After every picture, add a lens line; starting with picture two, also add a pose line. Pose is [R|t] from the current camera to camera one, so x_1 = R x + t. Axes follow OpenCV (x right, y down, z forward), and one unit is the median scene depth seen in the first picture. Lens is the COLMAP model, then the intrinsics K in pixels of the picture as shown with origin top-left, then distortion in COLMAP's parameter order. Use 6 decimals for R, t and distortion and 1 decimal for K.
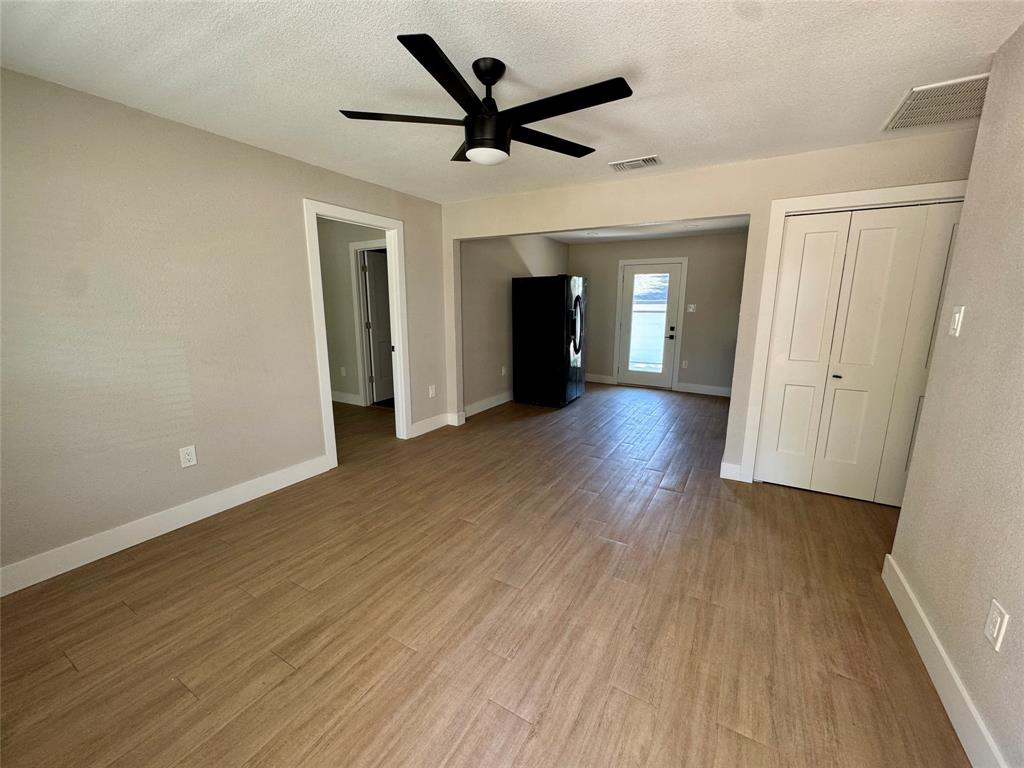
lens RADIAL K [[407.9, 0, 513.6], [0, 407.9, 383.6], [0, 0, 1]] dist [-0.002510, 0.000344]
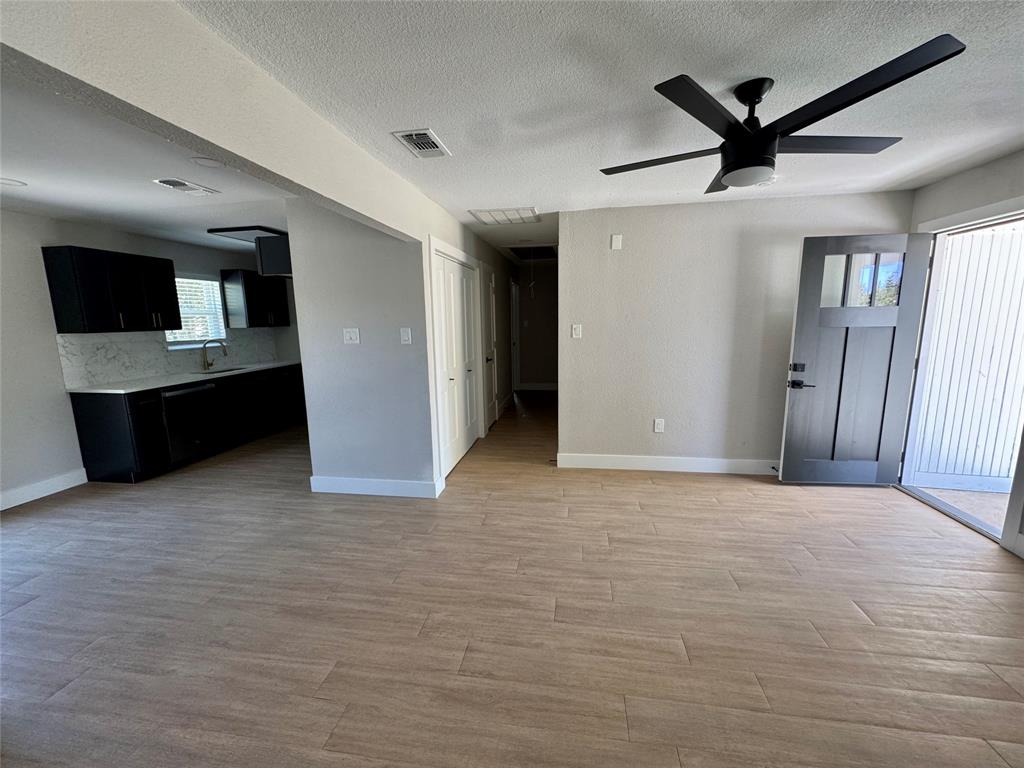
lens RADIAL K [[408.9, 0, 512.8], [0, 408.9, 384.5], [0, 0, 1]] dist [-0.003565, -0.000430]
pose [[-0.360082, -0.150119, 0.920764, -0.633524], [0.195052, 0.953042, 0.231660, -0.332379], [-0.912303, 0.263013, -0.313892, 1.501547]]
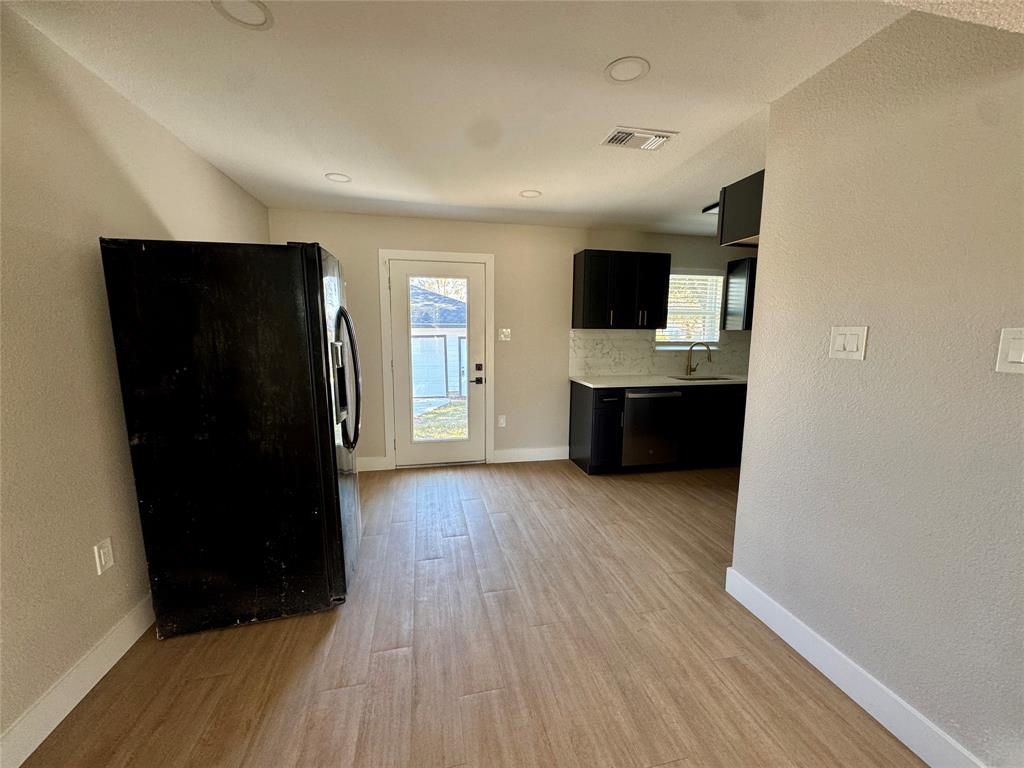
lens RADIAL K [[407.9, 0, 513.6], [0, 407.9, 383.6], [0, 0, 1]] dist [-0.002510, 0.000344]
pose [[0.735814, -0.089177, 0.671286, 0.018540], [0.127139, 0.991856, -0.007597, -0.273322], [-0.665141, 0.090937, 0.741160, 1.400090]]
